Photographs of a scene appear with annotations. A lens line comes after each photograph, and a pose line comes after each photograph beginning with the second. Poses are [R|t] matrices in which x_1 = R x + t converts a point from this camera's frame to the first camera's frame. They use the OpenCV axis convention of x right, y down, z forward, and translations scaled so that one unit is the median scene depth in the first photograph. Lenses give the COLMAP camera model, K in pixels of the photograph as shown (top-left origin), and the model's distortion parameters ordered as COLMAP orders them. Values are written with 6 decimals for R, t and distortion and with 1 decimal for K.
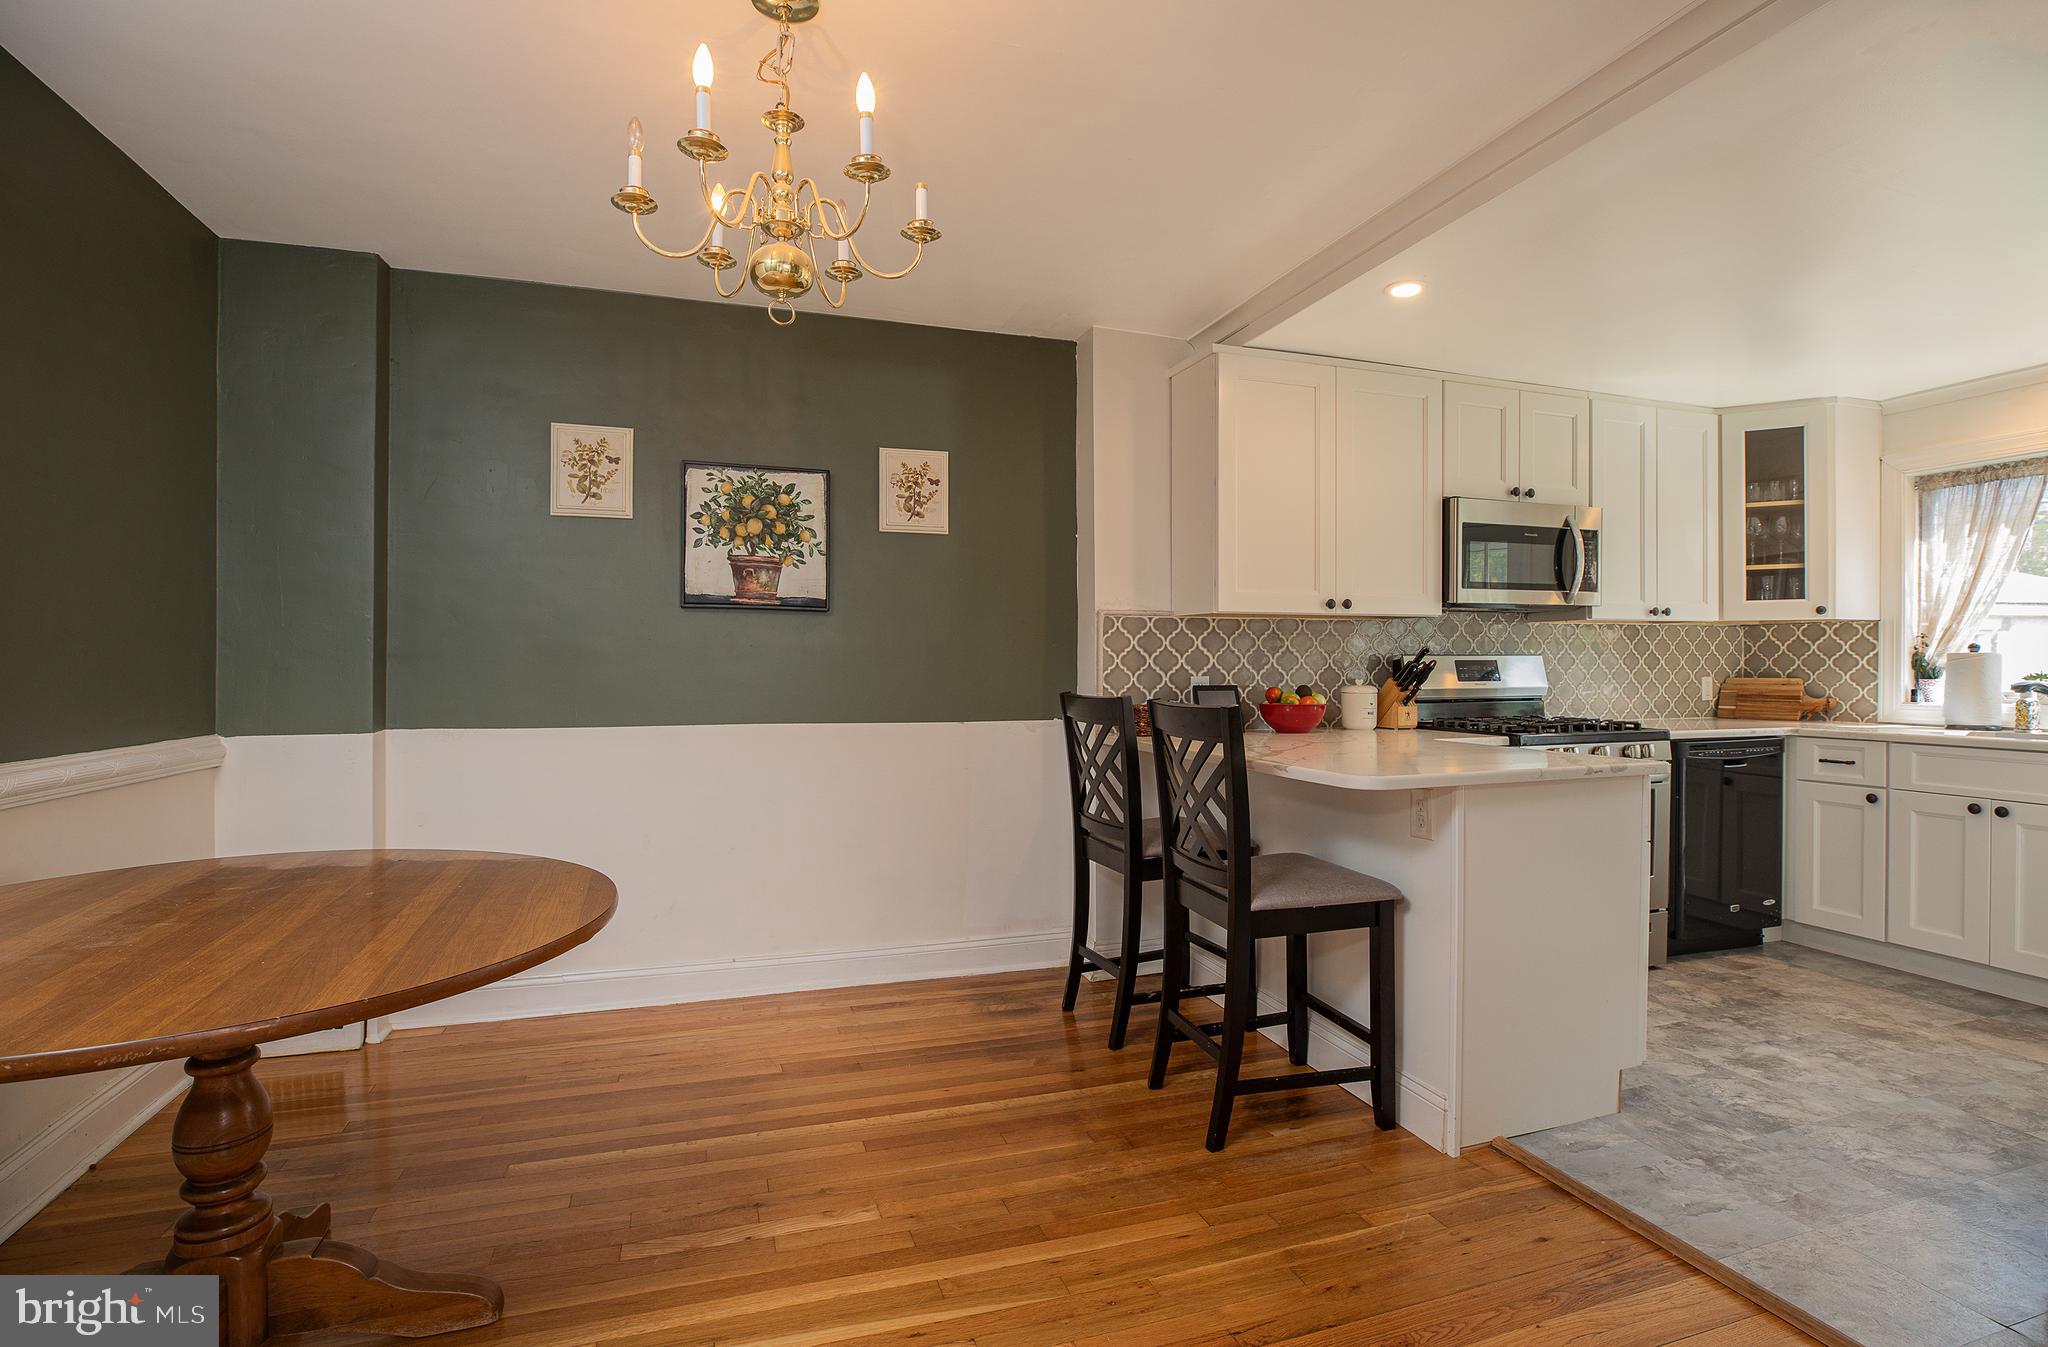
lens RADIAL K [[978.4, 0, 1021.9], [0, 978.4, 671.0], [0, 0, 1]] dist [-0.024572, 0.007636]
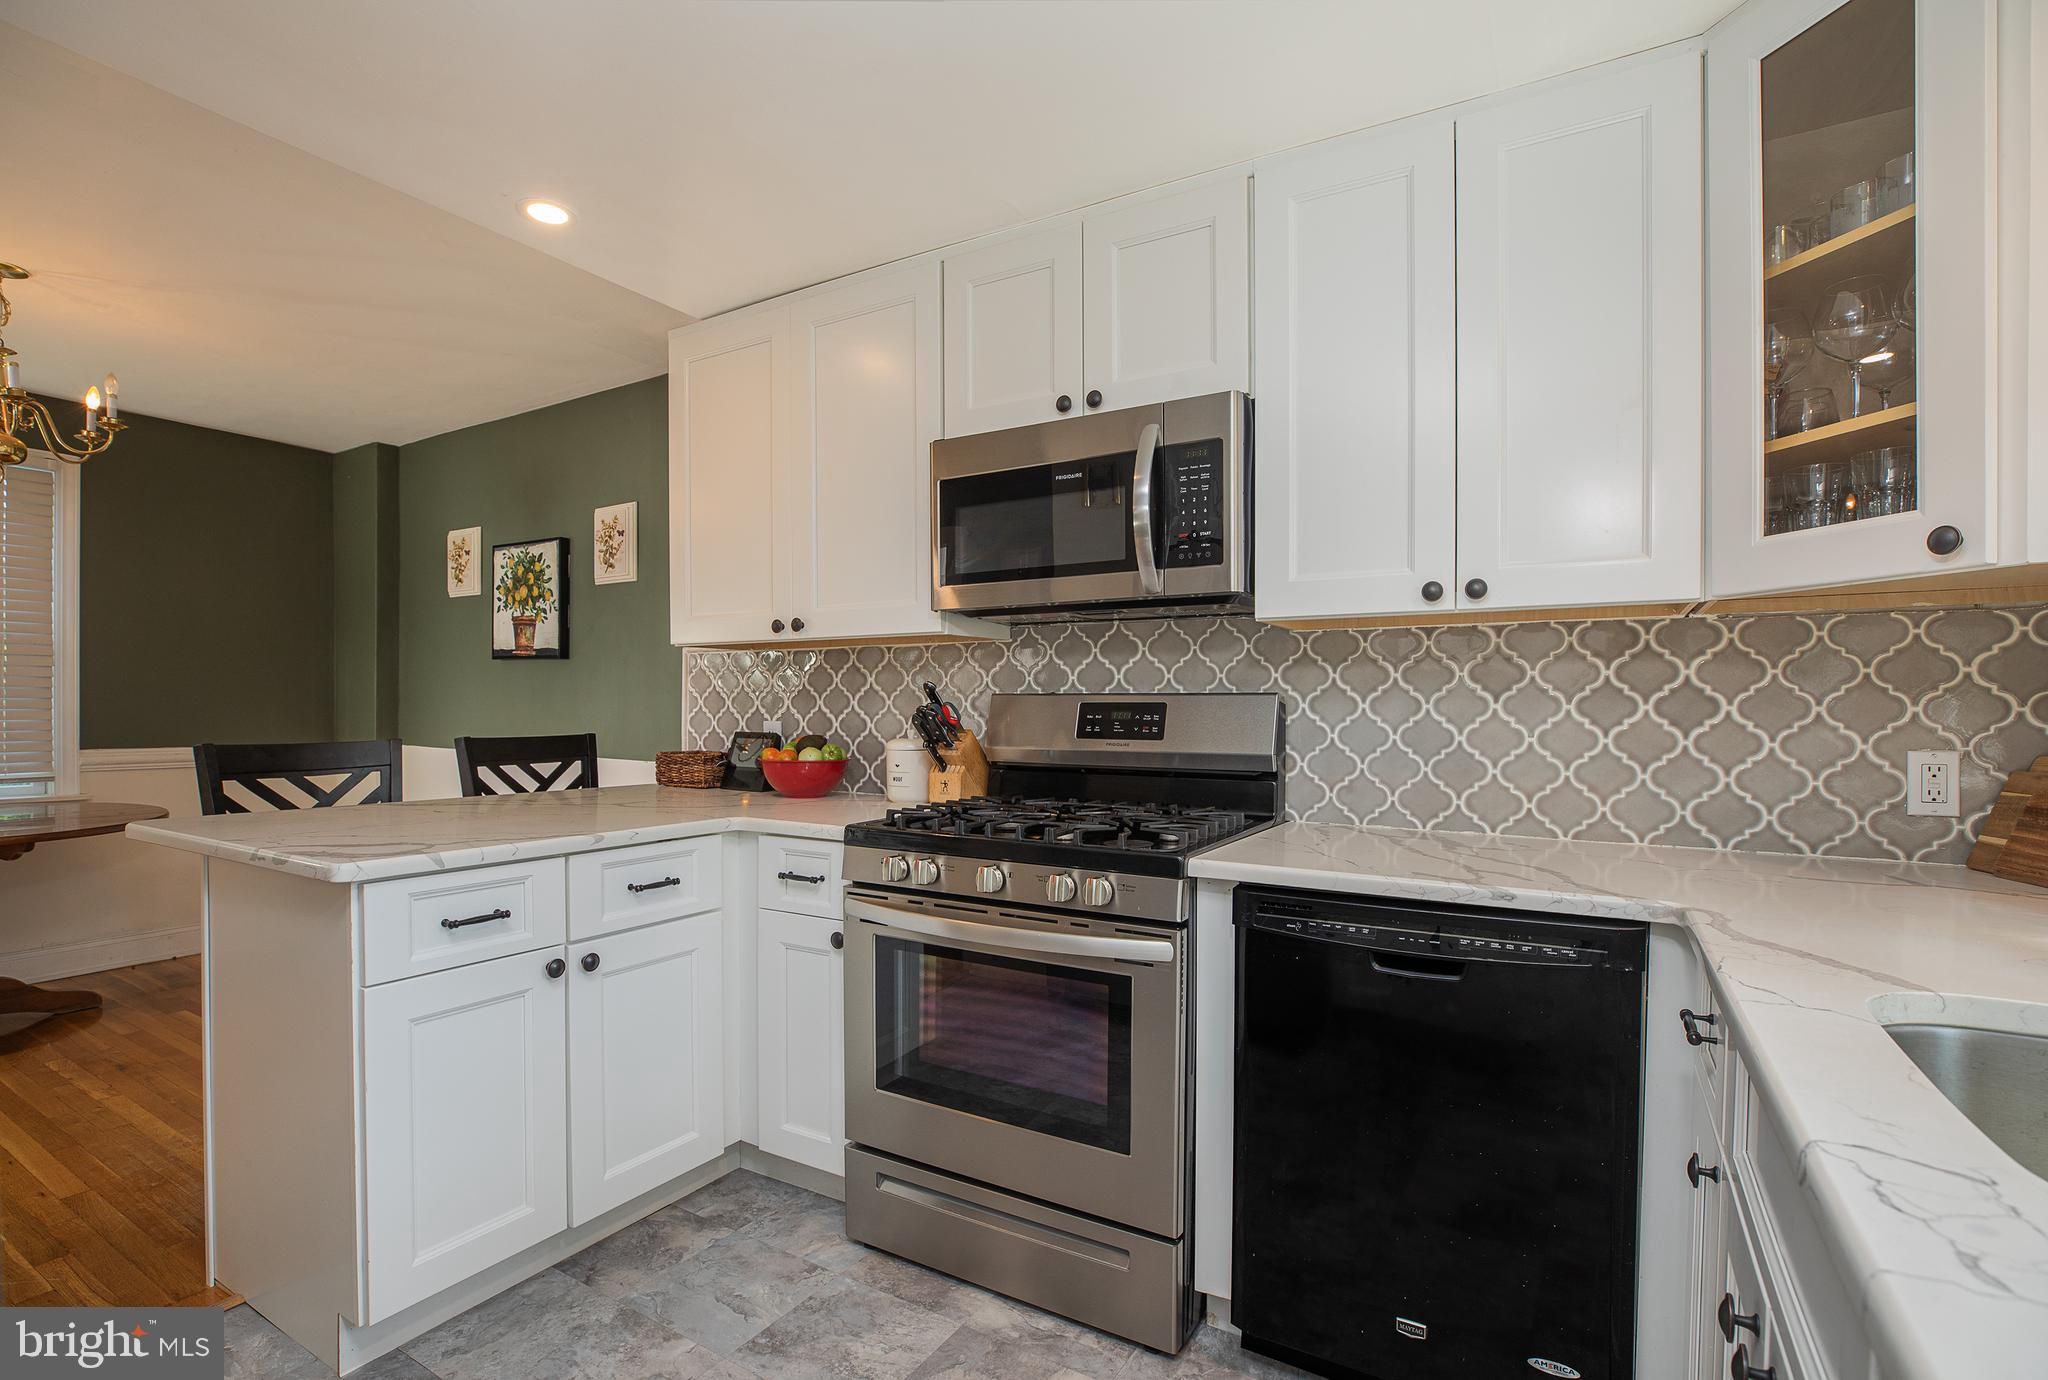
lens RADIAL K [[949.9, 0, 1020.2], [0, 949.9, 705.2], [0, 0, 1]] dist [-0.039339, -0.001331]
pose [[0.656074, 0.001353, -0.754695, 0.906490], [-0.016729, 0.999779, -0.012751, -0.001367], [0.754511, 0.020991, 0.655952, 0.623013]]
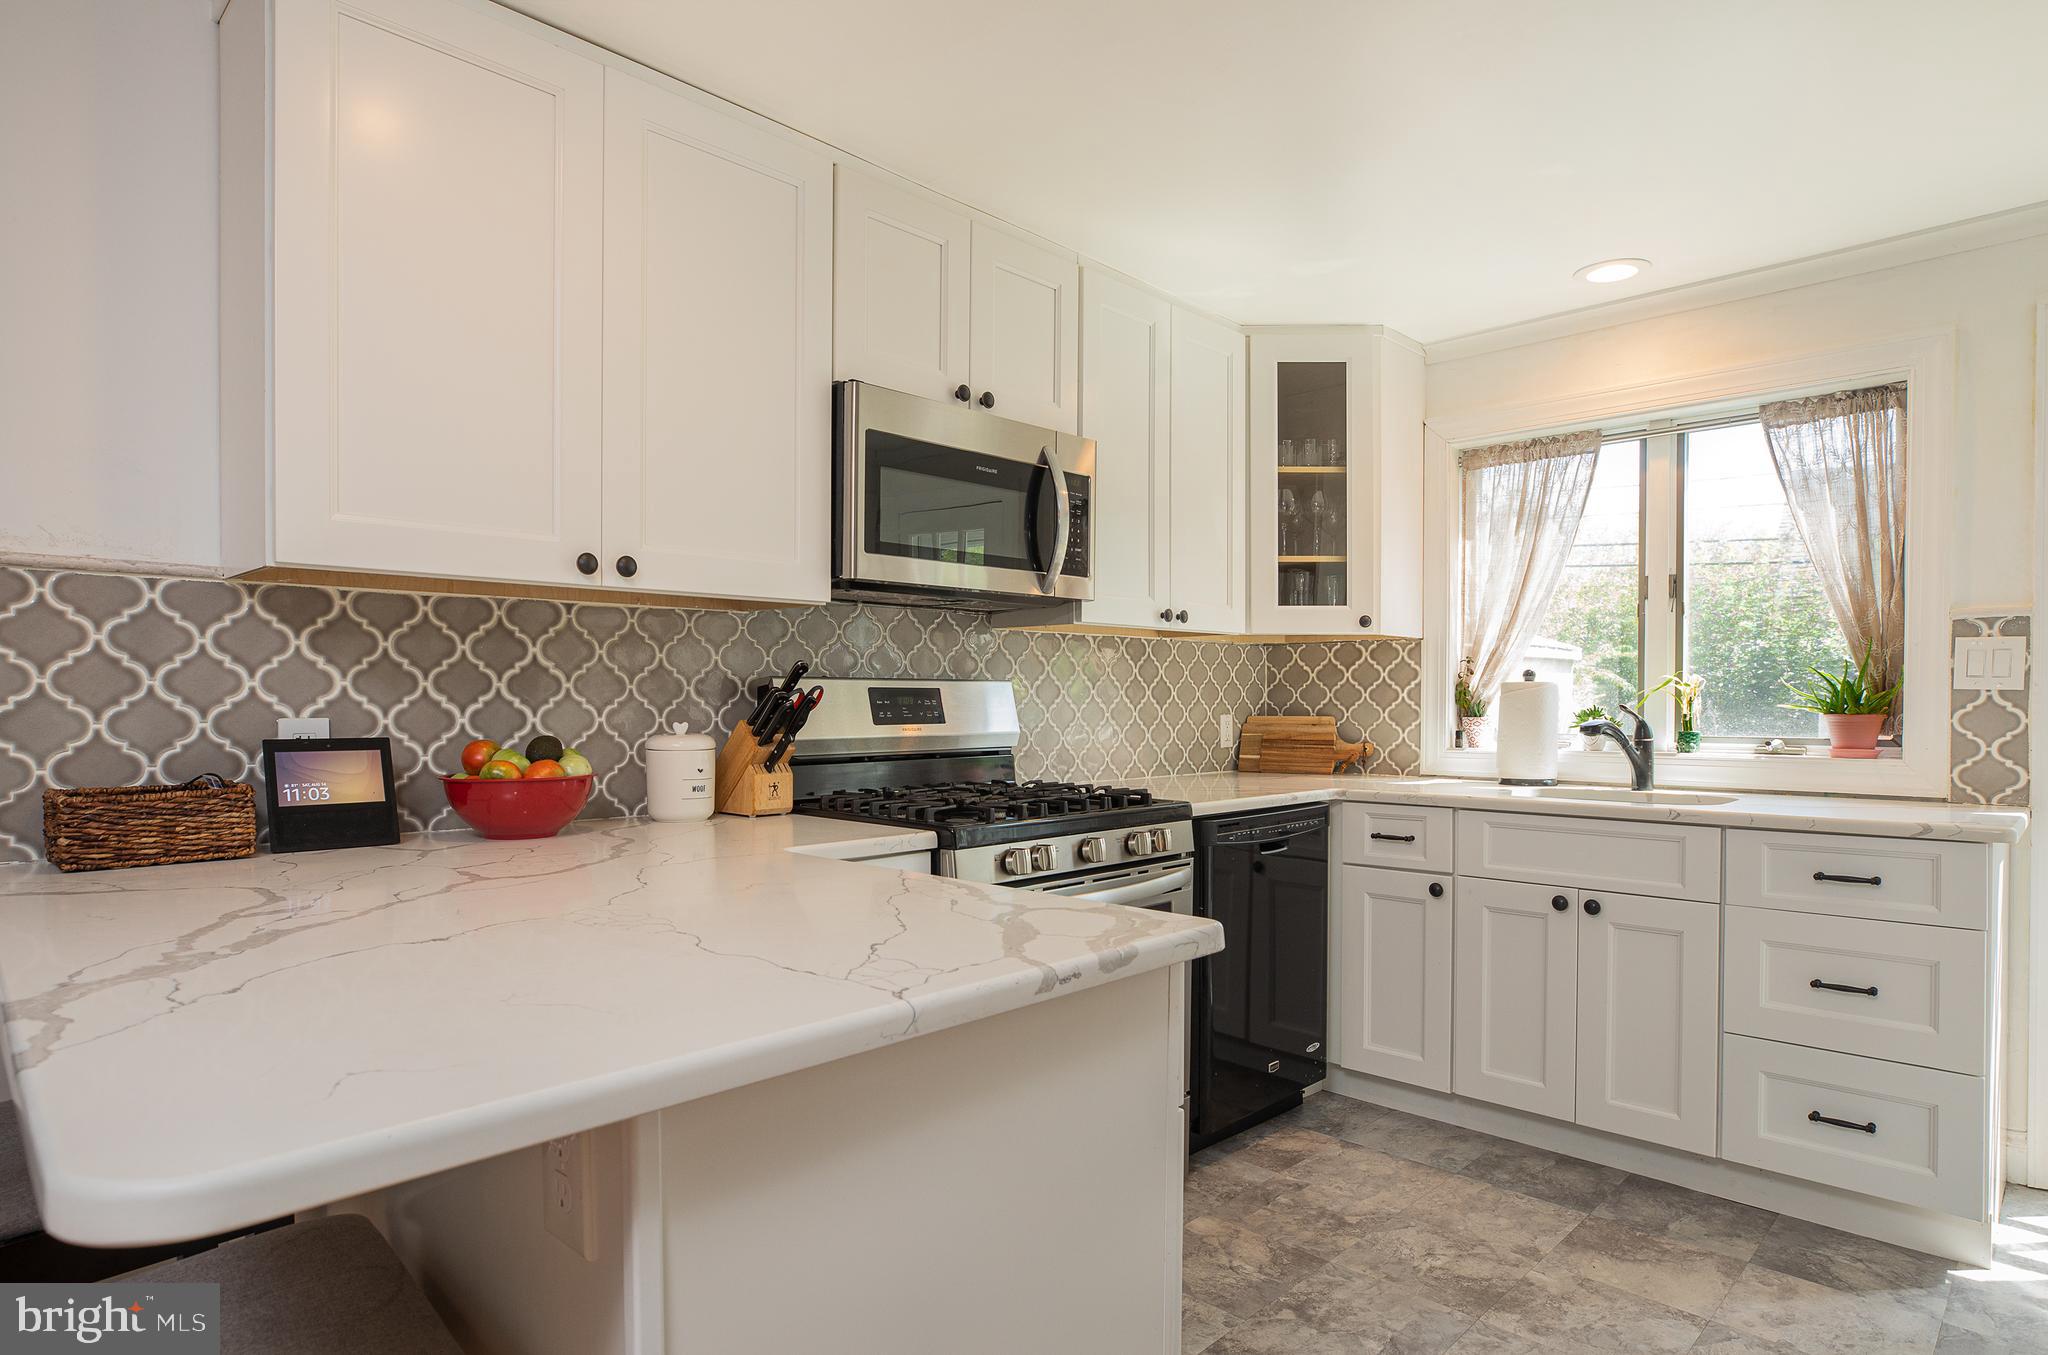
lens RADIAL K [[1112.7, 0, 1015.3], [0, 1112.7, 690.0], [0, 0, 1]] dist [0.002012, 0.000237]
pose [[0.897430, 0.006696, 0.441106, 0.246350], [-0.000122, 0.999889, -0.014931, 0.000169], [-0.441157, 0.013346, 0.897331, 0.398451]]
